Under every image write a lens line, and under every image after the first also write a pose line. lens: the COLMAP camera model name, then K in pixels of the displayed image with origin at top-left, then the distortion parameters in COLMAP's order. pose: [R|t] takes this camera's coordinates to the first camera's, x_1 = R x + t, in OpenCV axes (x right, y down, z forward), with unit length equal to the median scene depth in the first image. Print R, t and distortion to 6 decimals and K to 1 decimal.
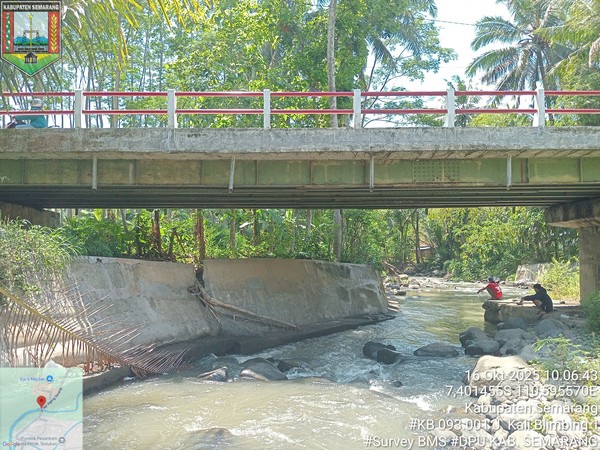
lens RADIAL K [[444.3, 0, 295.8], [0, 444.3, 228.6], [0, 0, 1]] dist [0.024088, -0.074359]
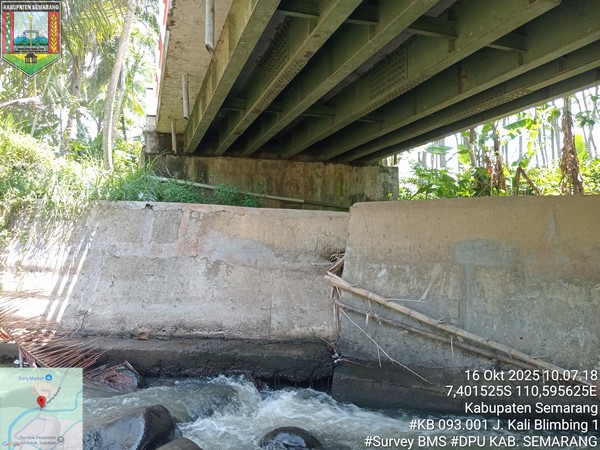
lens RADIAL K [[444.3, 0, 299.4], [0, 444.3, 224.8], [0, 0, 1]] dist [0.024088, -0.074359]
pose [[0.324082, -0.029489, -0.945569, 0.328633], [0.064811, 0.997858, -0.008907, 0.113029], [0.943806, -0.058397, 0.325299, 0.885661]]
